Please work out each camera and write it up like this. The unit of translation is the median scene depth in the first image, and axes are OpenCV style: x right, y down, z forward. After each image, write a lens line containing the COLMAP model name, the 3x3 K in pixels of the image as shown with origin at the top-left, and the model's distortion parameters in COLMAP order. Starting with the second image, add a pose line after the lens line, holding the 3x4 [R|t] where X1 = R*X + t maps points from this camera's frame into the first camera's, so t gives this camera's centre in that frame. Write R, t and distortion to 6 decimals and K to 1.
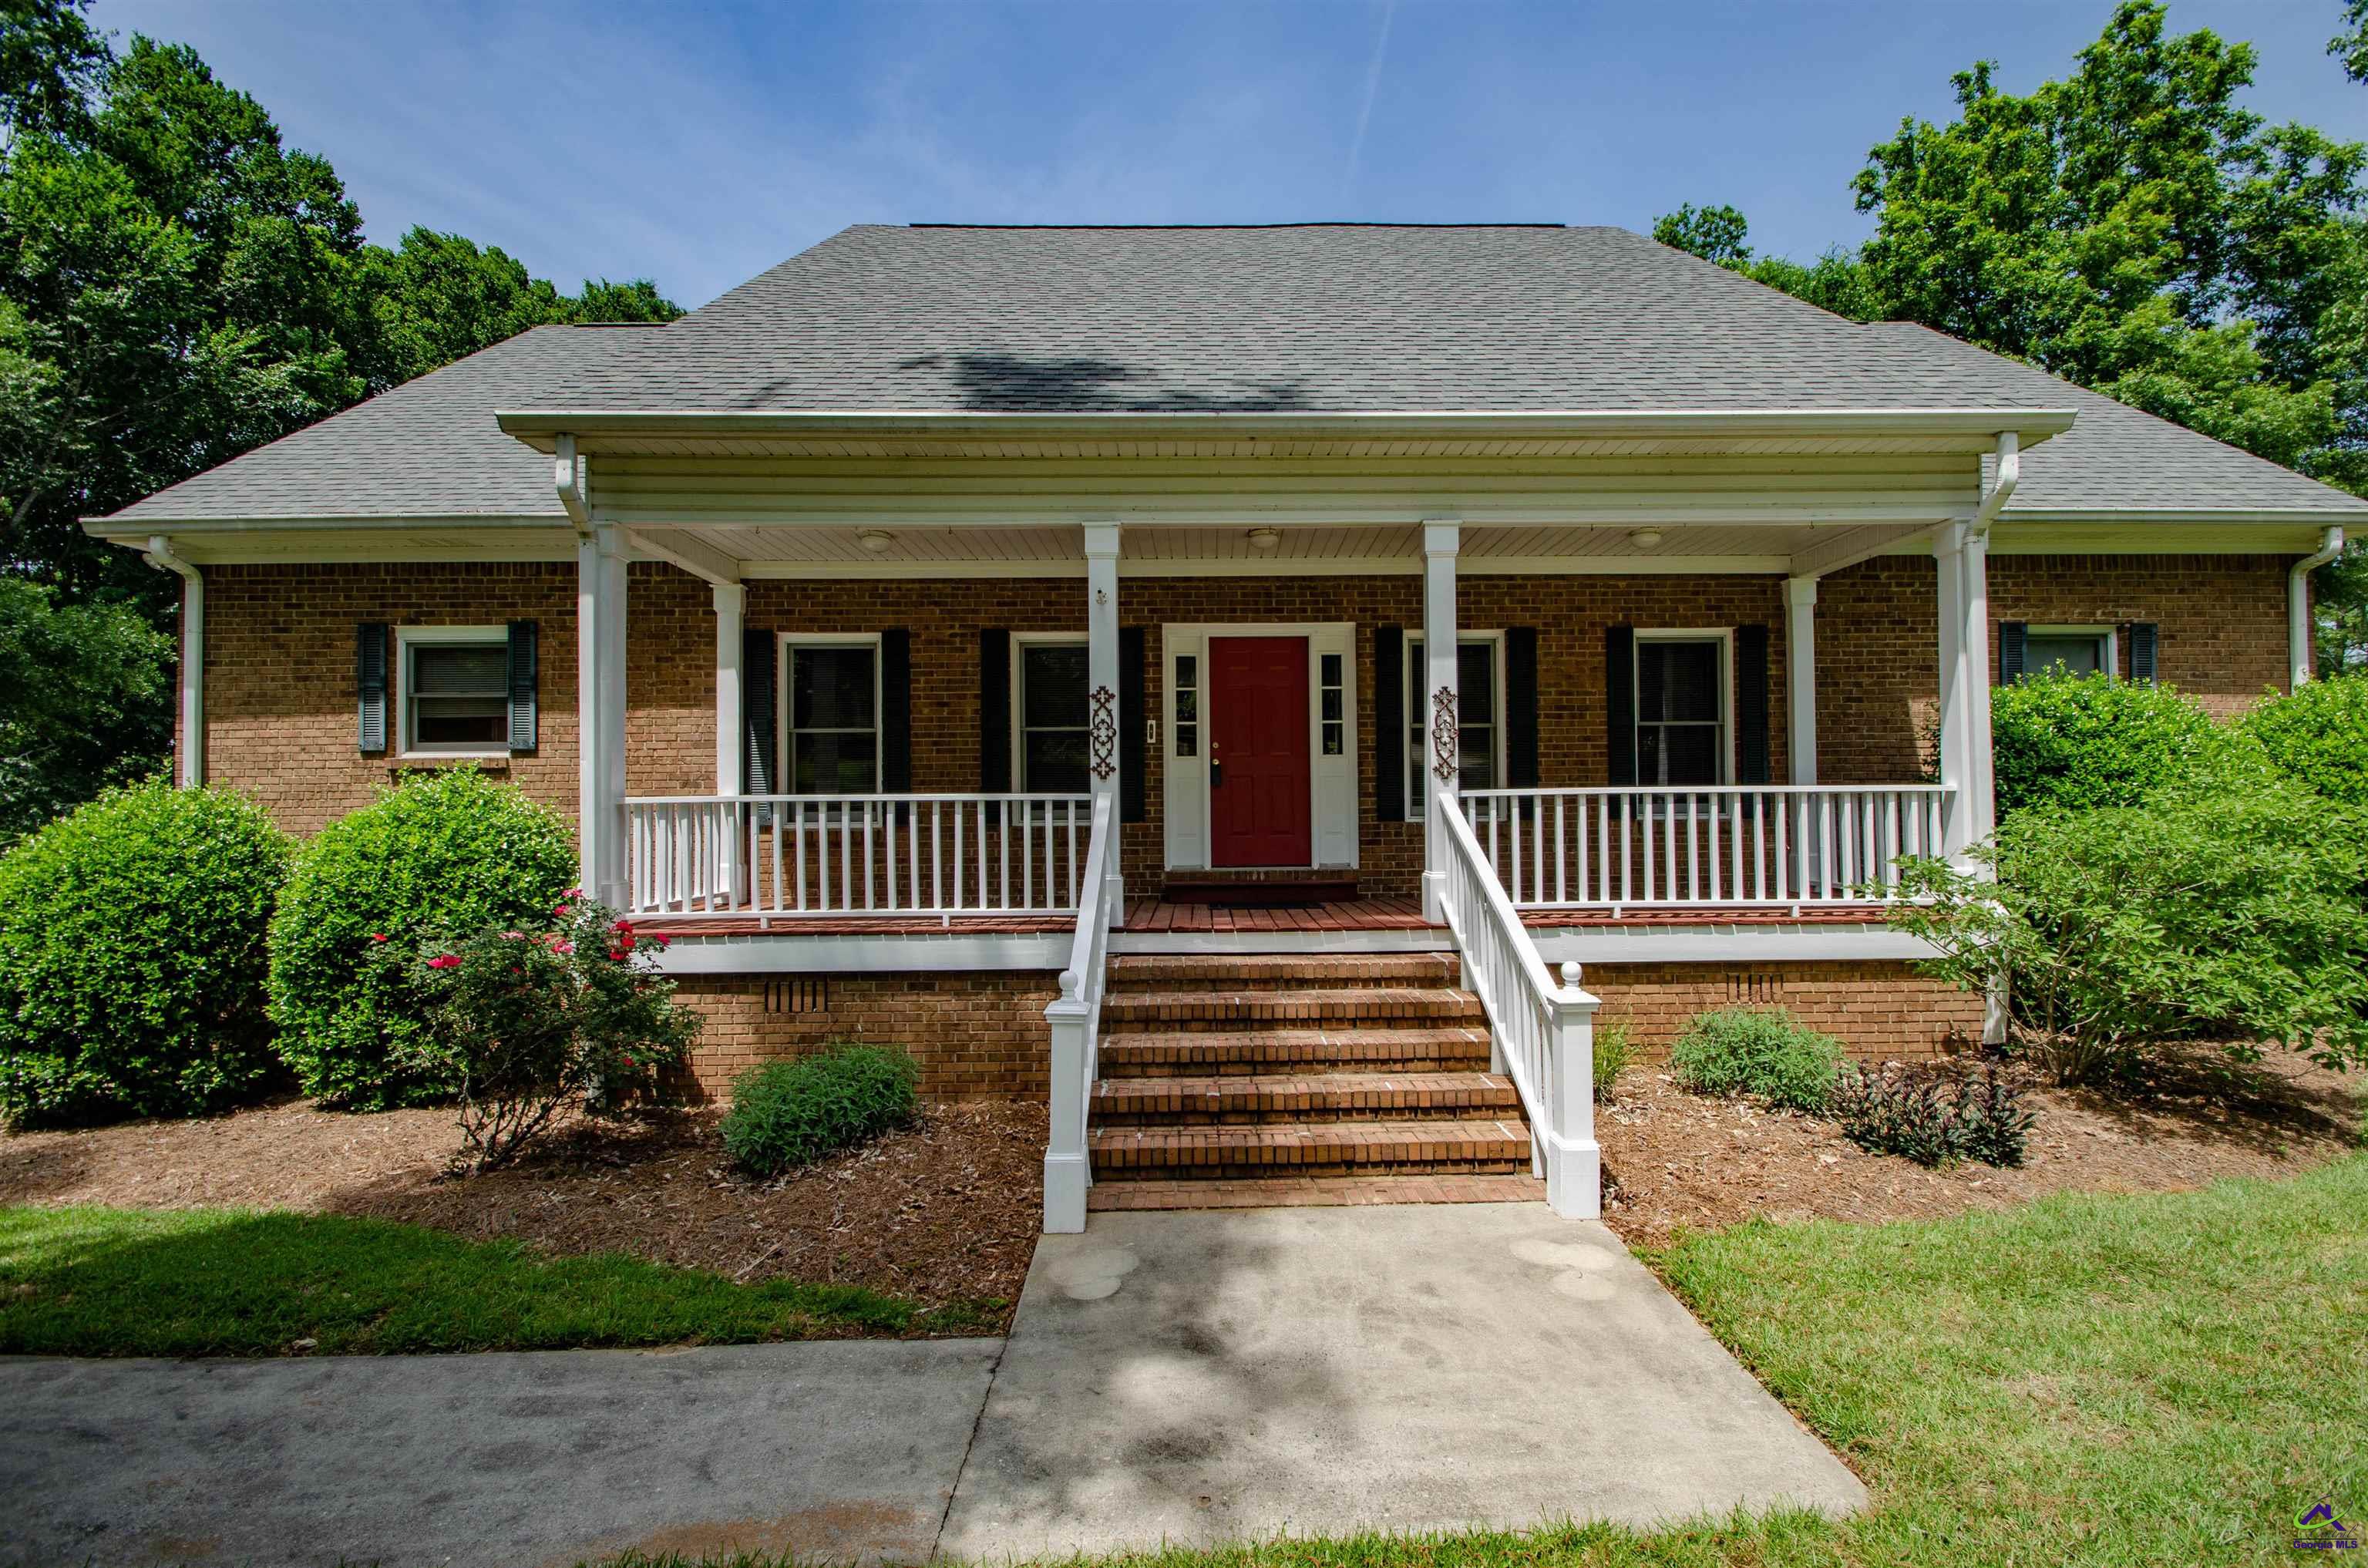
lens RADIAL K [[1030.1, 0, 1184.0], [0, 1030.1, 784.0], [0, 0, 1]] dist [0.003310, -0.010016]
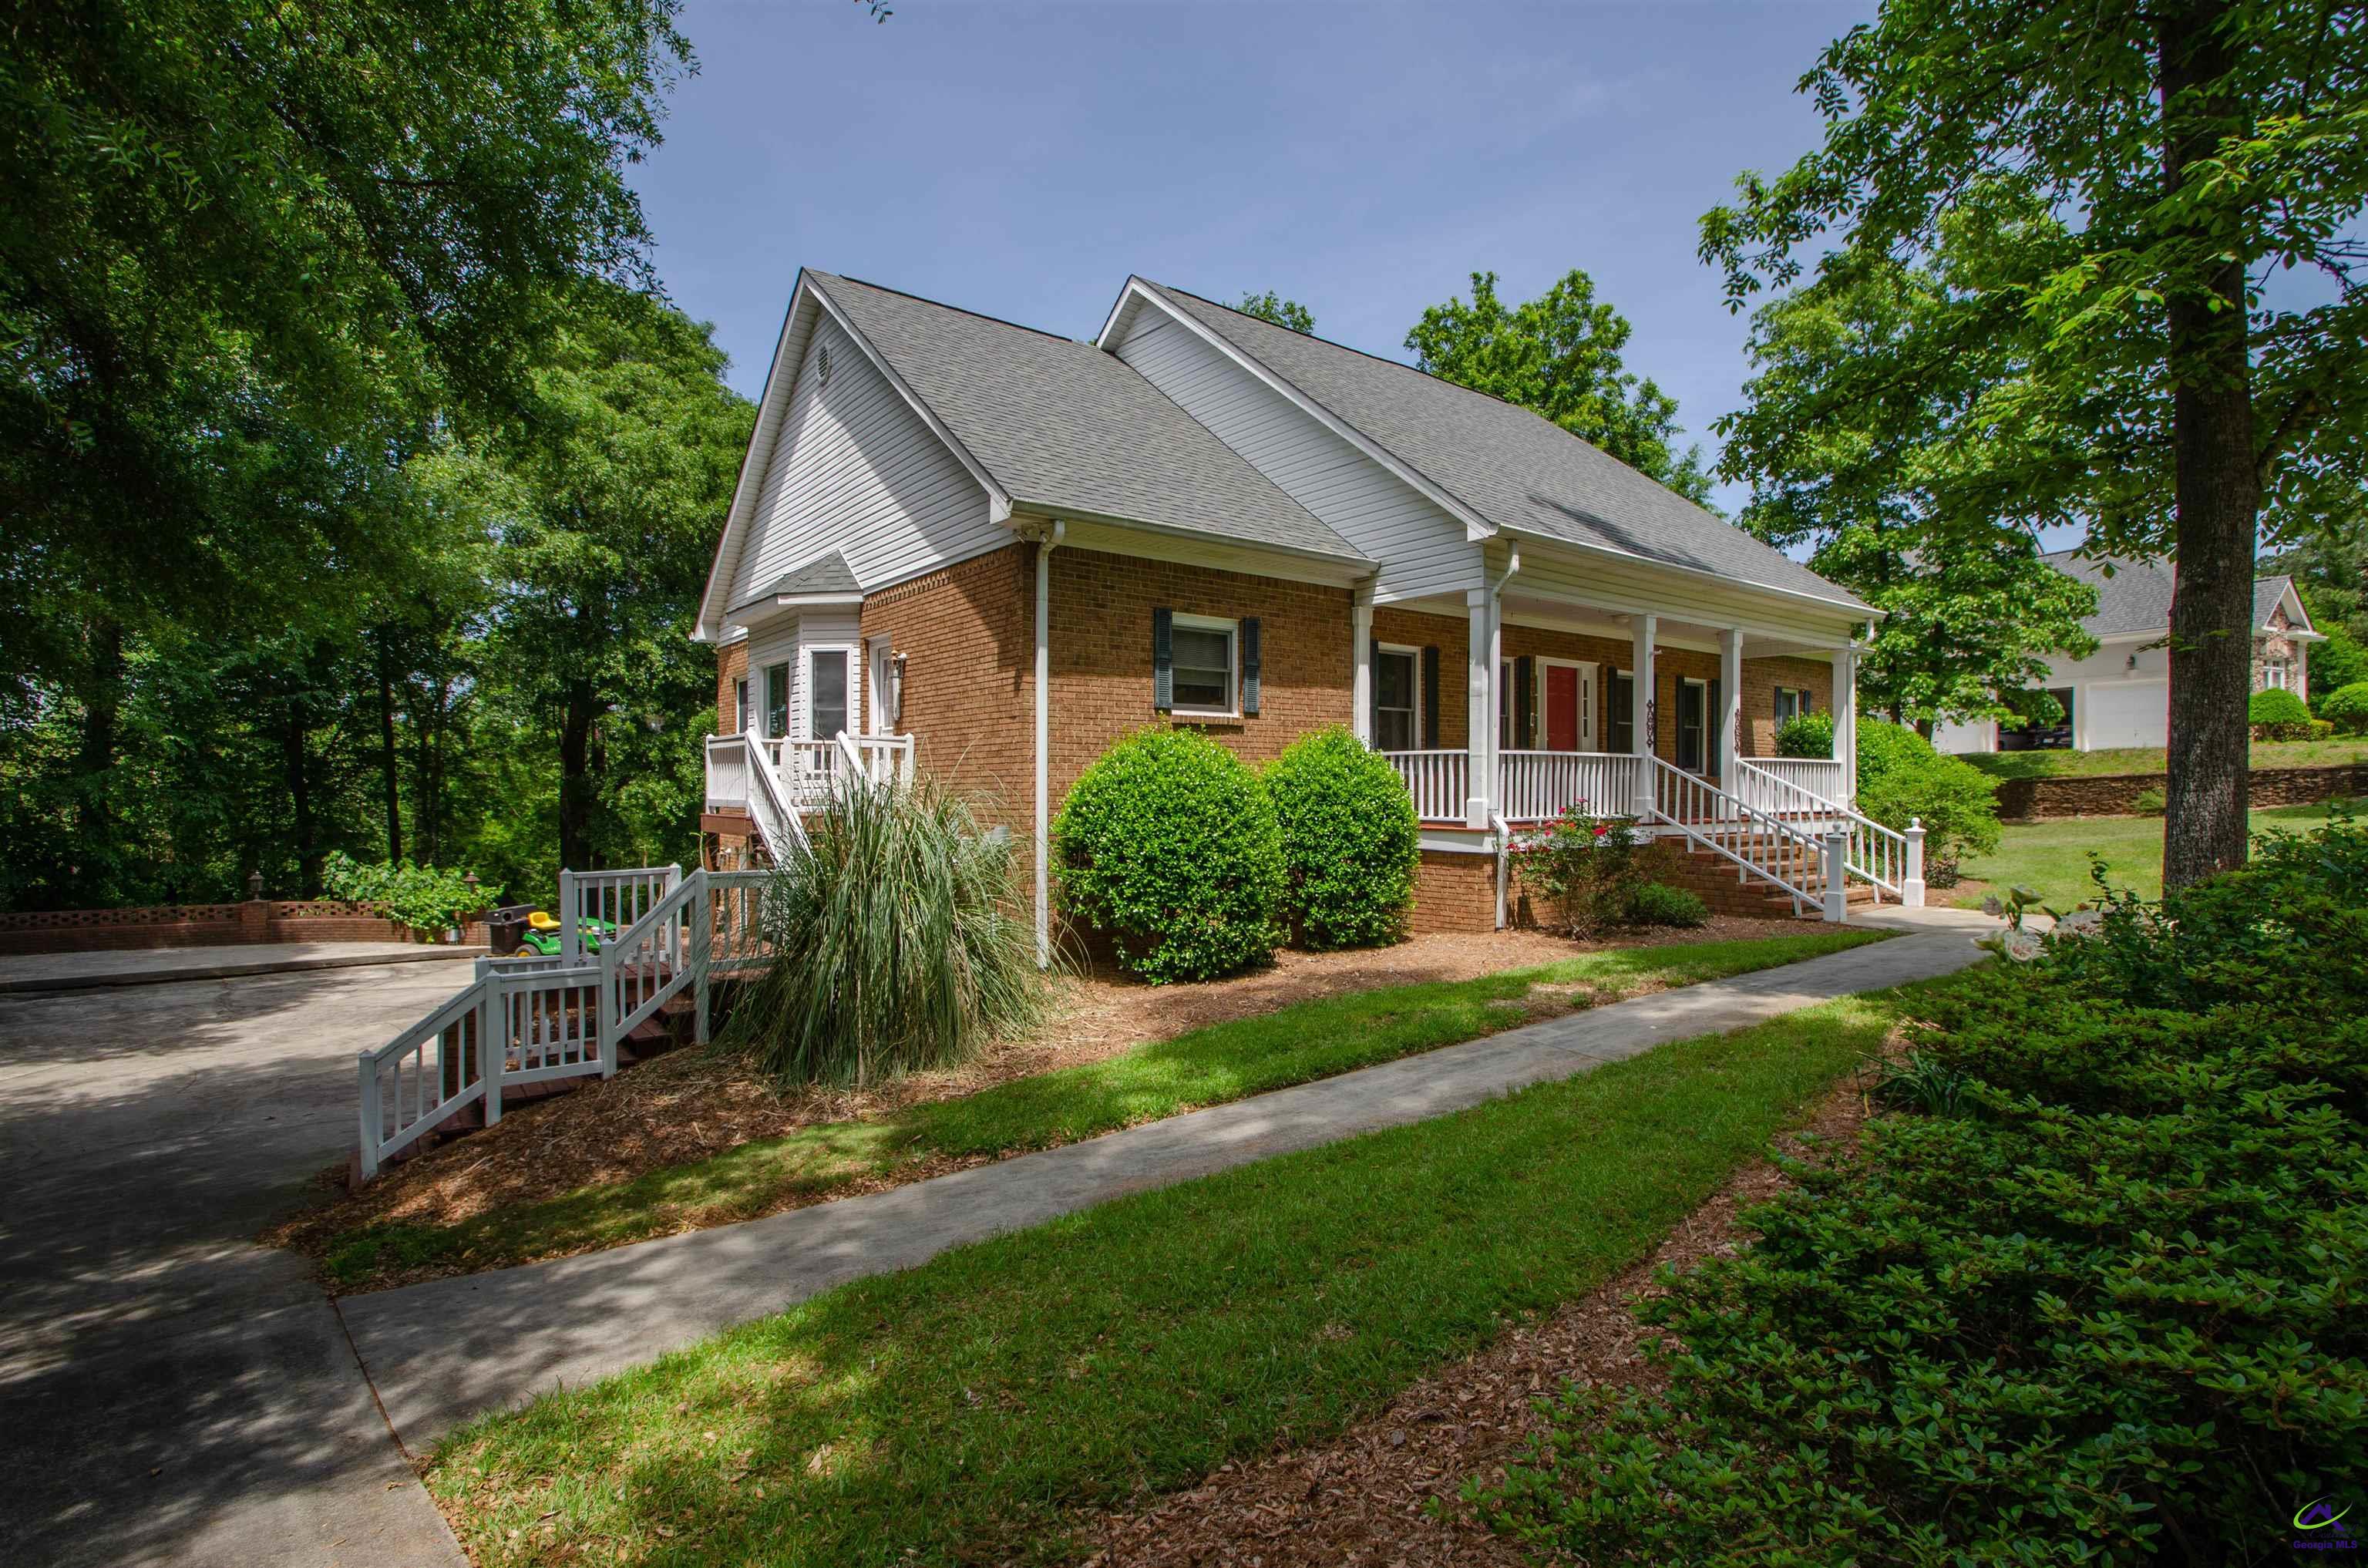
lens RADIAL K [[1108.0, 0, 1187.3], [0, 1108.0, 790.8], [0, 0, 1]] dist [0.001894, -0.012923]
pose [[0.804056, 0.005545, 0.594527, -1.928738], [-0.021293, 0.999584, 0.019473, 0.052955], [-0.594172, -0.028317, 0.803840, -0.158286]]
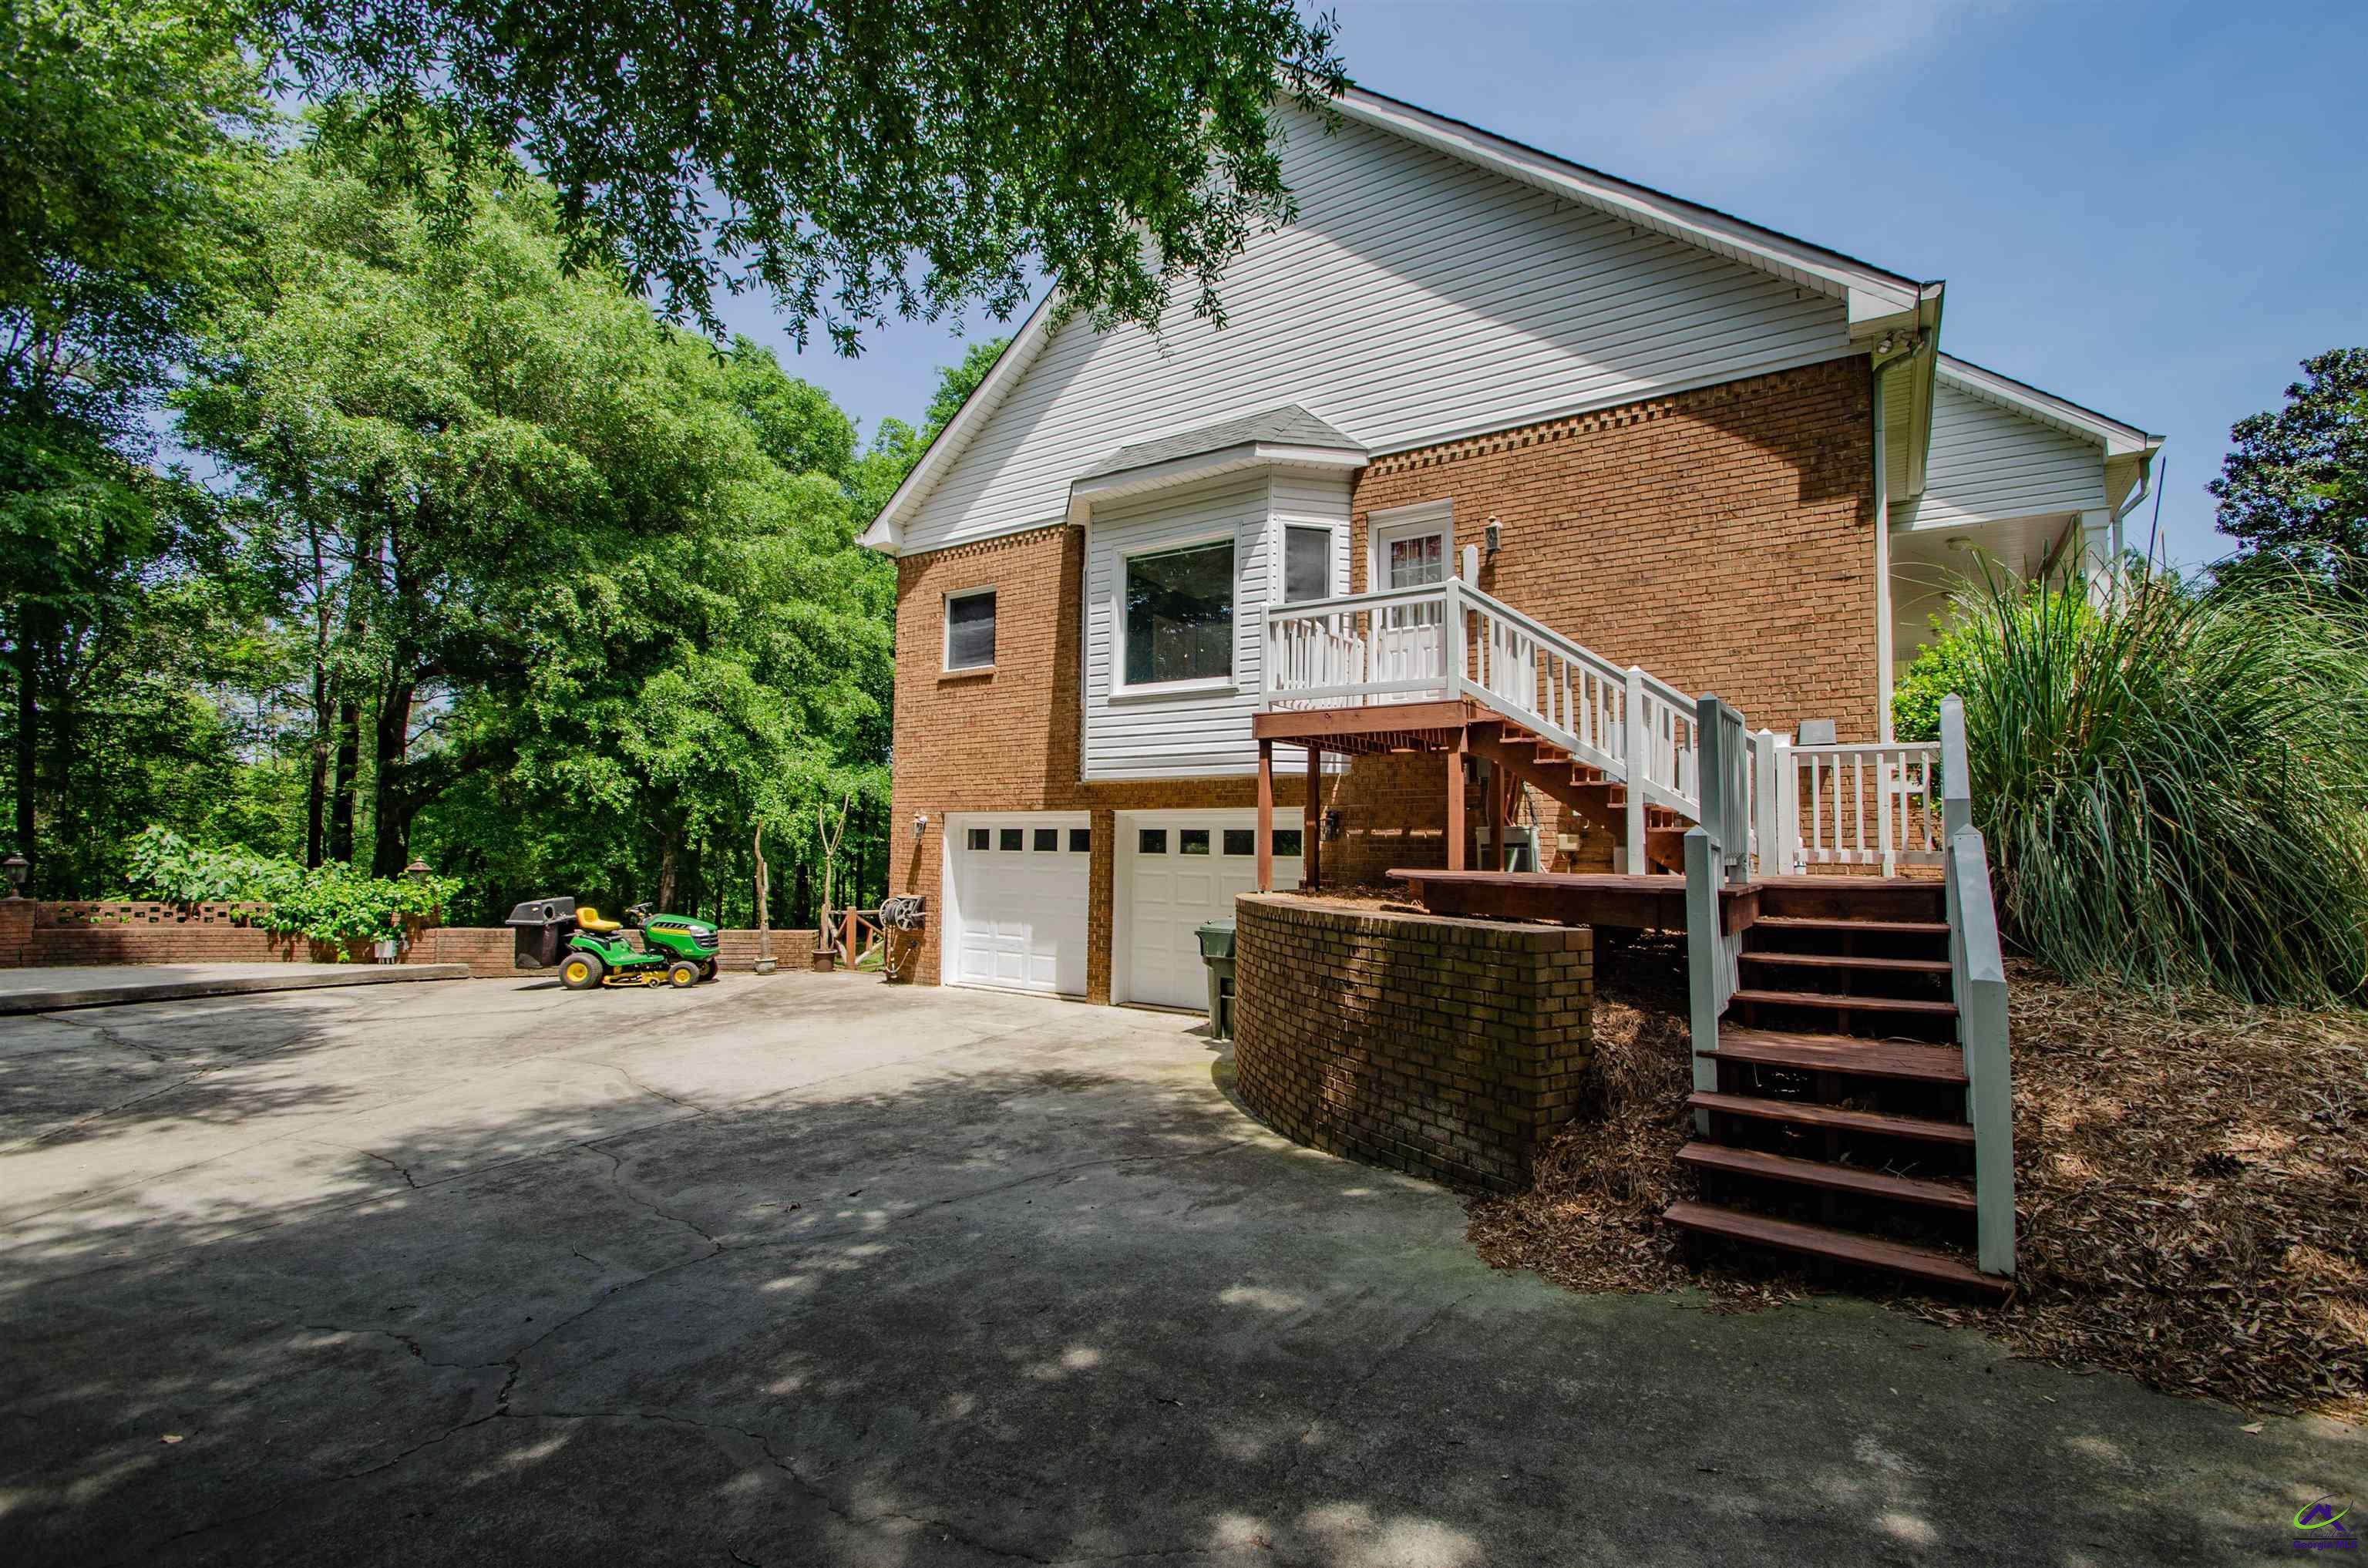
lens RADIAL K [[1047.8, 0, 1184.4], [0, 1047.8, 777.8], [0, 0, 1]] dist [0.000979, -0.012860]
pose [[0.570333, 0.073492, 0.818119, -2.520384], [-0.040908, 0.997295, -0.061069, 0.297032], [-0.820394, 0.001362, 0.571796, 1.173820]]
